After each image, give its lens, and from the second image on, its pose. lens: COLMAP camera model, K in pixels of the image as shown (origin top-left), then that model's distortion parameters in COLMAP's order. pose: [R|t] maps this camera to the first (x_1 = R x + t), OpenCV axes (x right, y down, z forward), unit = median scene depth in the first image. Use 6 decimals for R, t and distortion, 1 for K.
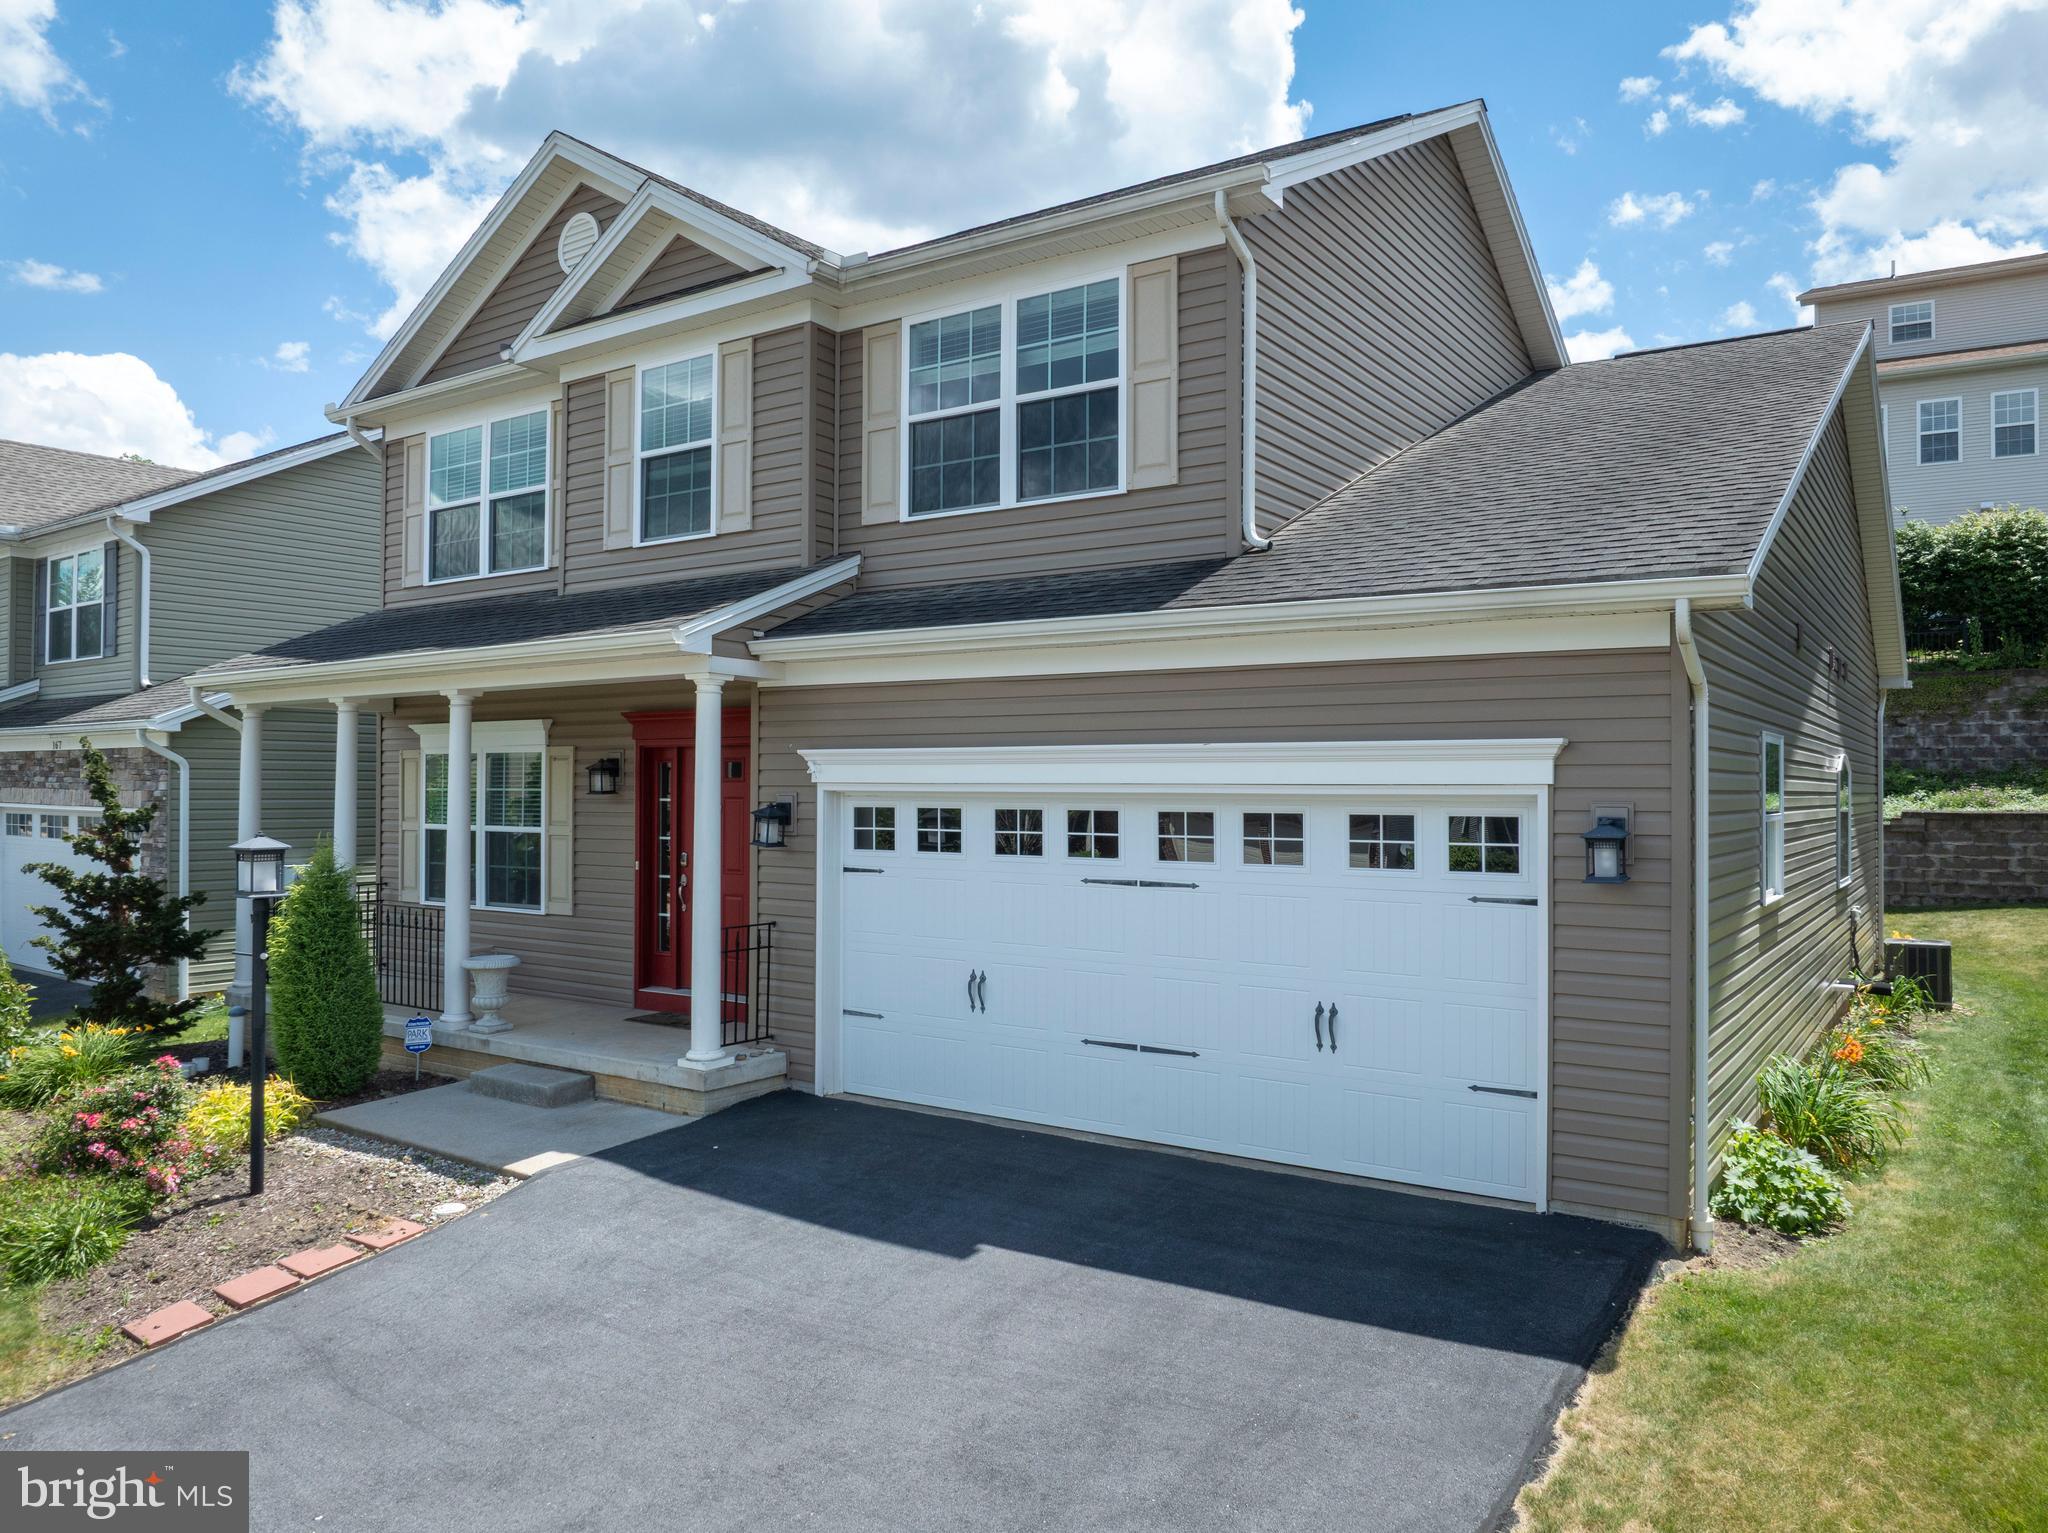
lens RADIAL K [[1430.3, 0, 1024.5], [0, 1430.3, 775.0], [0, 0, 1]] dist [-0.036652, 0.003361]
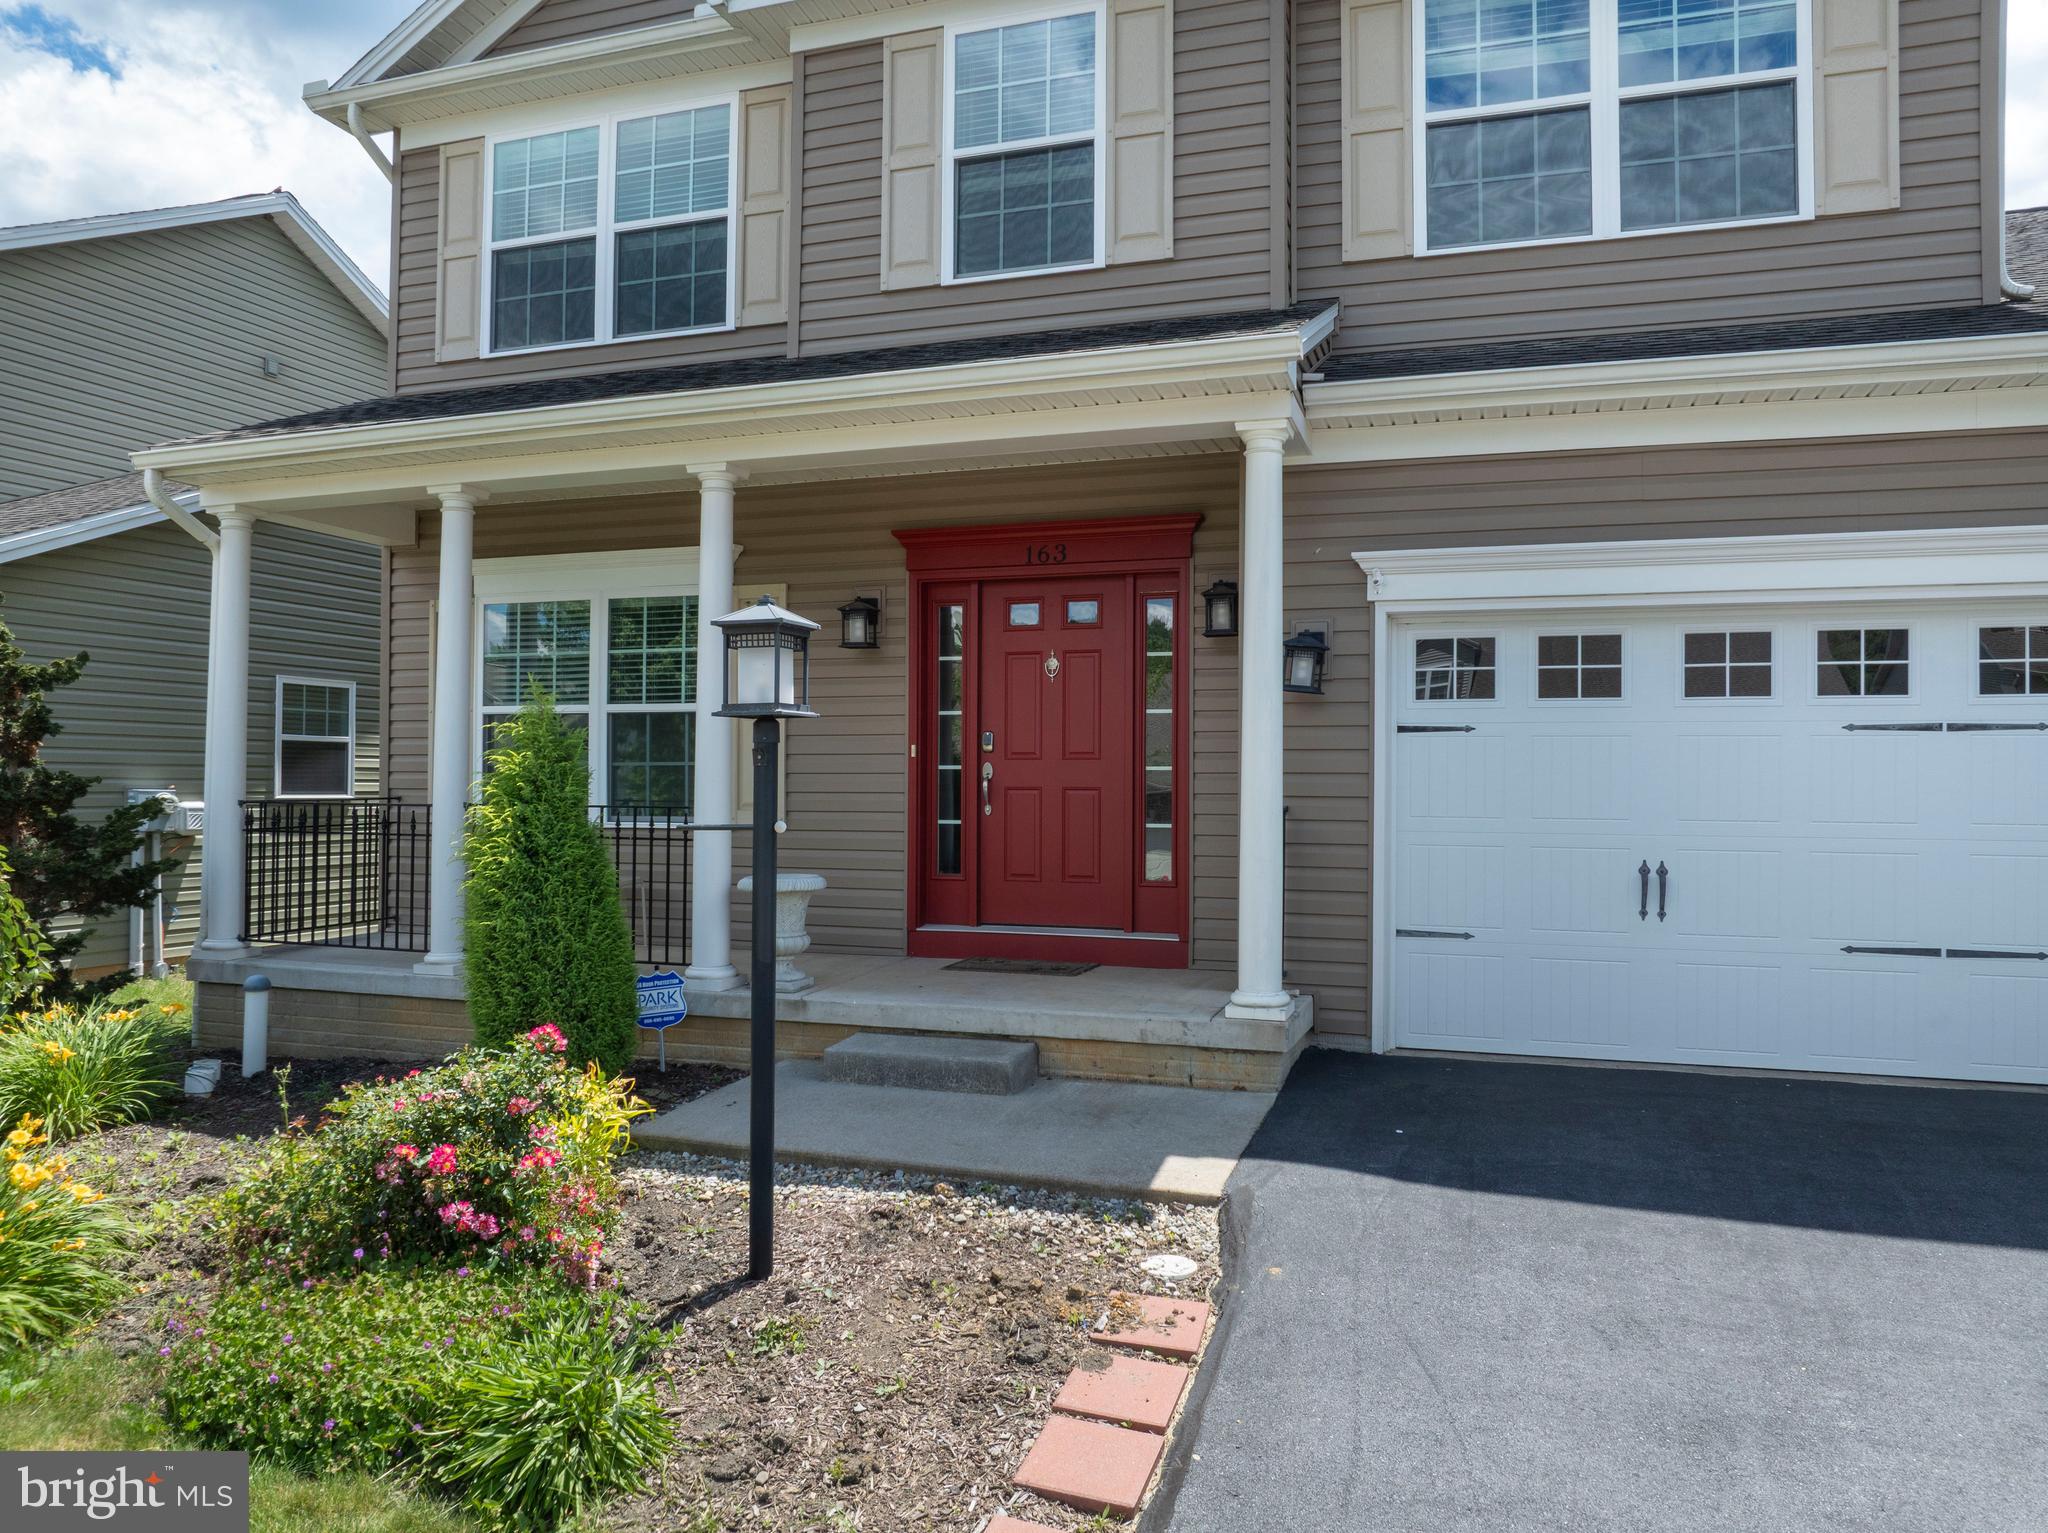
lens RADIAL K [[1430.3, 0, 1026.5], [0, 1430.3, 773.3], [0, 0, 1]] dist [-0.036652, 0.003361]
pose [[0.962233, 0.005916, 0.272162, -0.506819], [-0.006327, 0.999980, 0.000633, 0.091398], [-0.272152, -0.002331, 0.962251, 0.390224]]
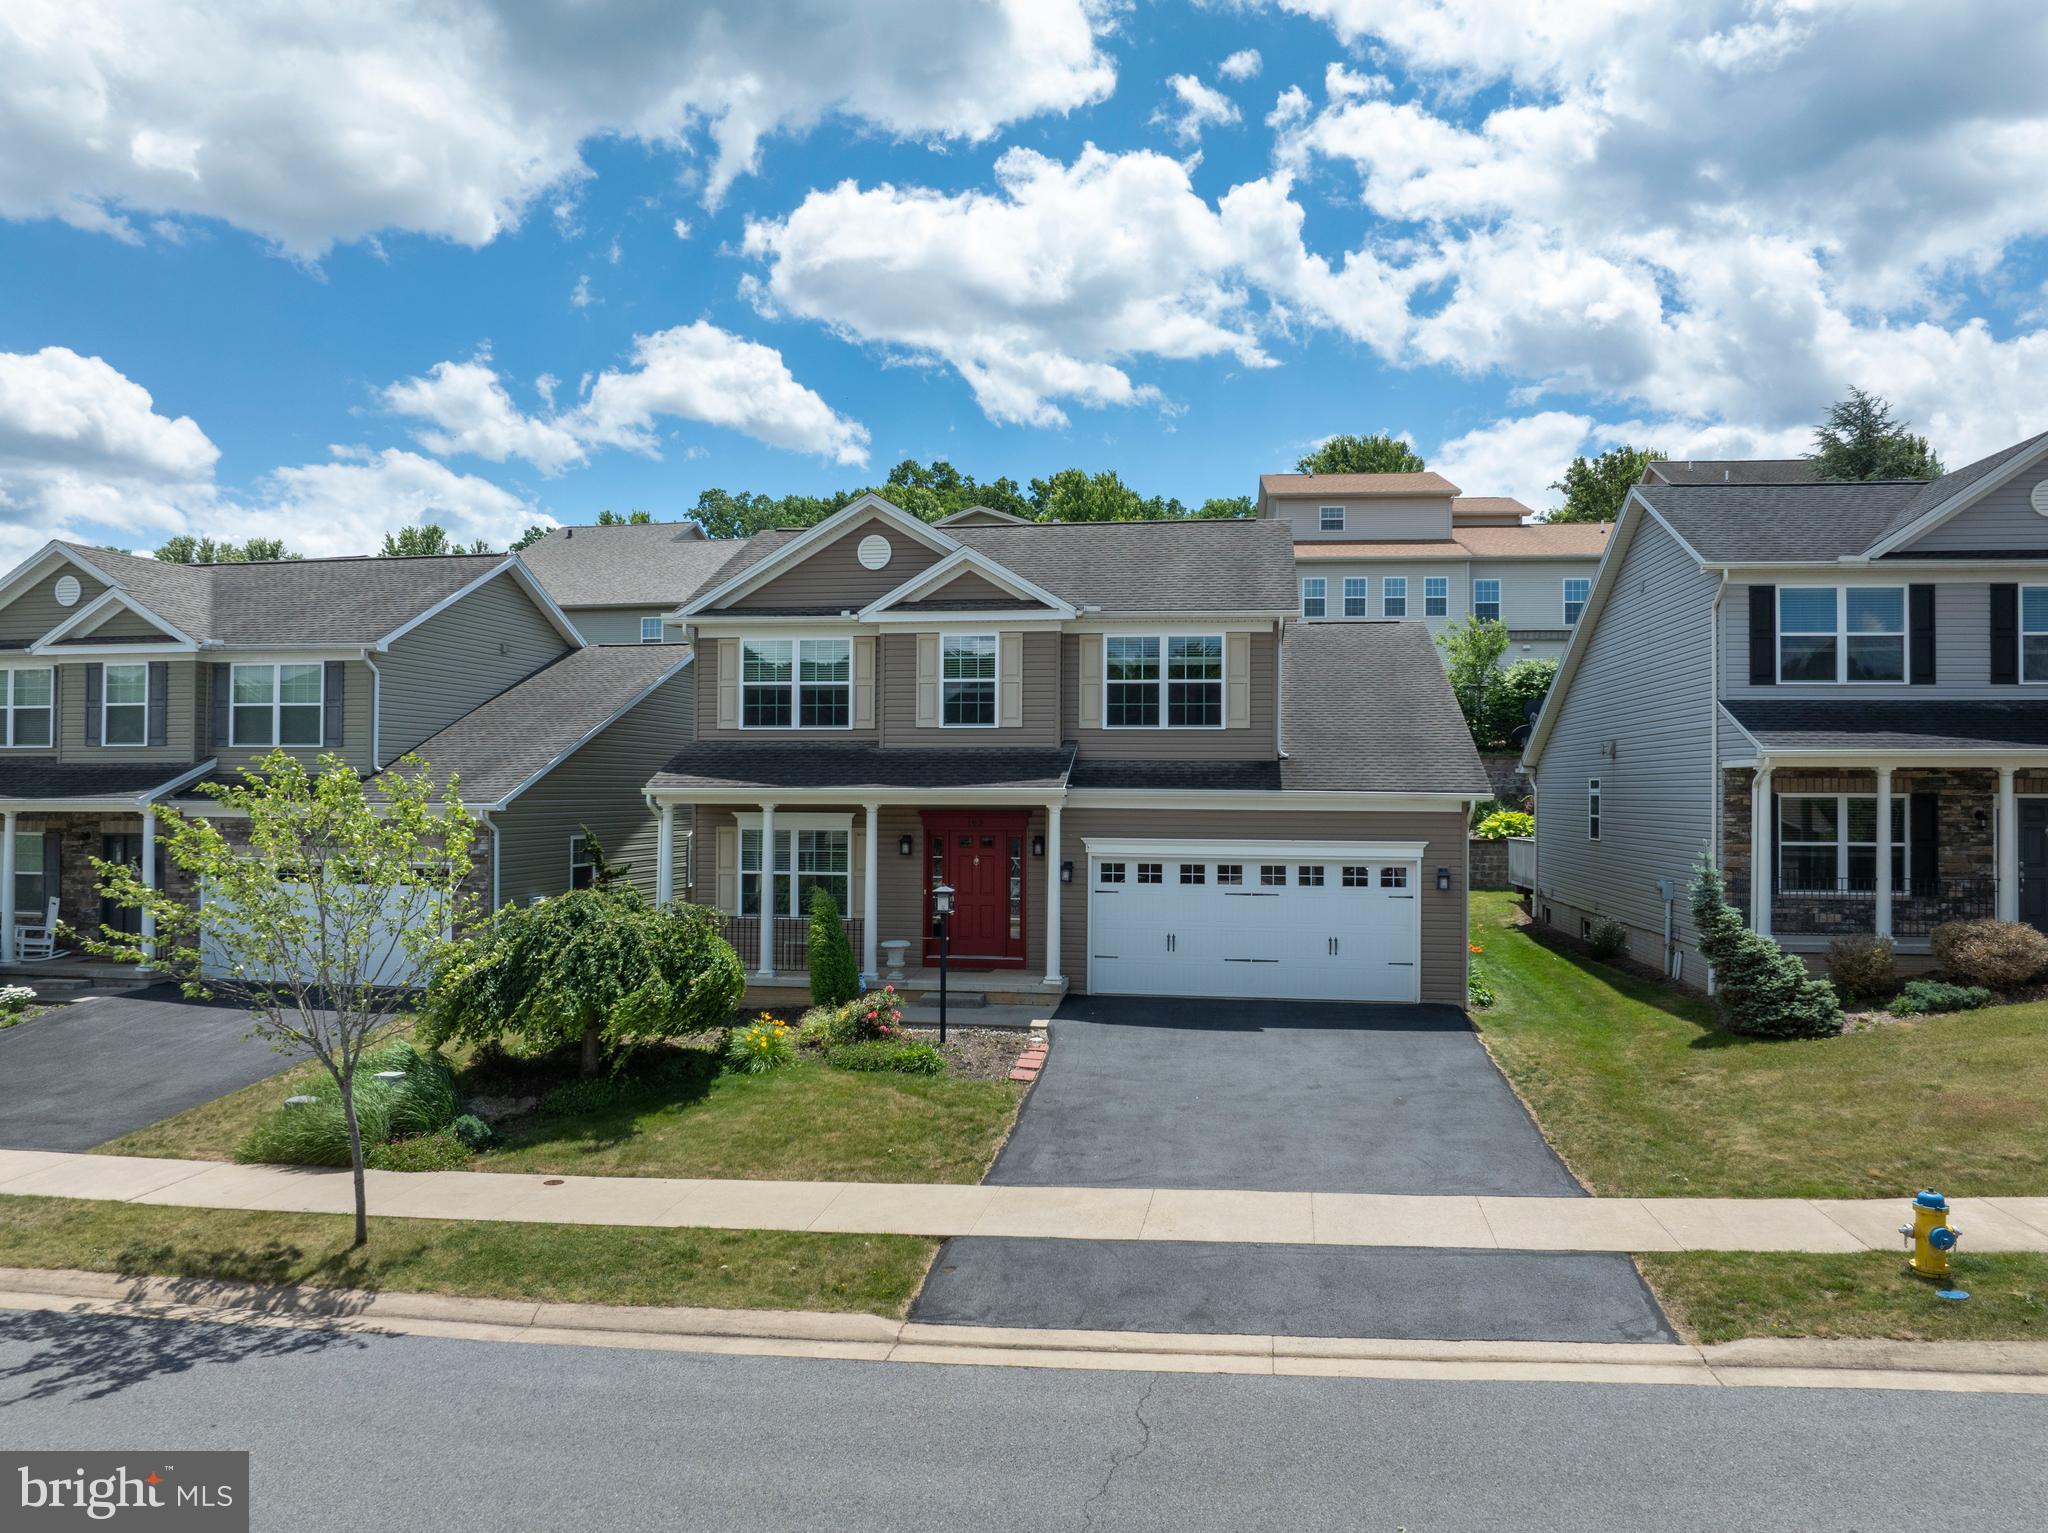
lens RADIAL K [[1430.3, 0, 1025.5], [0, 1430.3, 769.3], [0, 0, 1]] dist [-0.036652, 0.003361]
pose [[0.902039, 0.007386, 0.431592, -1.210209], [-0.006939, 0.999973, -0.002610, -0.118986], [-0.431600, -0.000641, 0.902065, -0.963787]]
